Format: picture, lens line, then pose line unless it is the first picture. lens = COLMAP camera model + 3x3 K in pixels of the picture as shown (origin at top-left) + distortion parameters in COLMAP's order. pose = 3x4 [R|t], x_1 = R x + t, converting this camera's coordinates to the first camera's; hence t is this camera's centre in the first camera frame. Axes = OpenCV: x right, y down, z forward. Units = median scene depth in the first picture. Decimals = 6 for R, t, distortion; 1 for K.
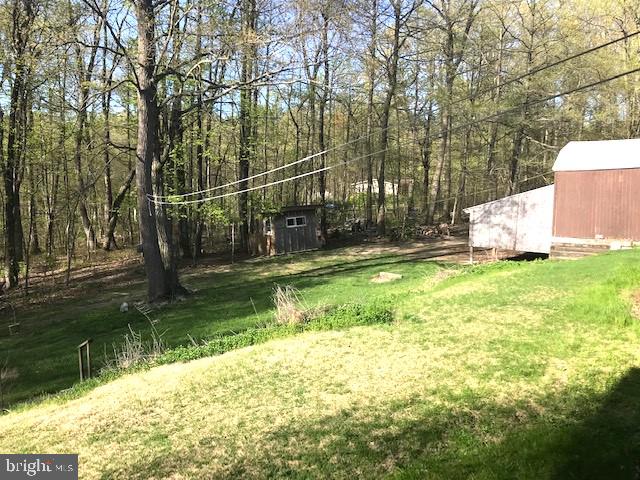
lens RADIAL K [[525.8, 0, 323.0], [0, 525.8, 237.6], [0, 0, 1]] dist [0.061843, -0.127243]
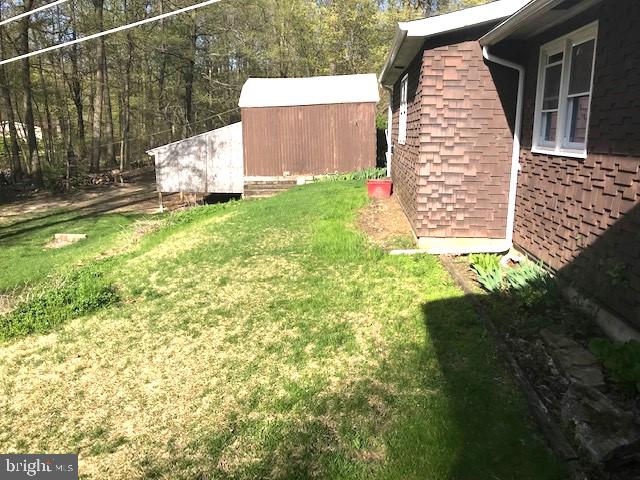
lens RADIAL K [[525.8, 0, 323.0], [0, 525.8, 237.6], [0, 0, 1]] dist [0.061843, -0.127243]
pose [[0.806758, -0.132669, 0.575796, -0.027377], [0.071906, 0.989269, 0.127188, -0.002169], [-0.586491, -0.061207, 0.807640, 0.119018]]
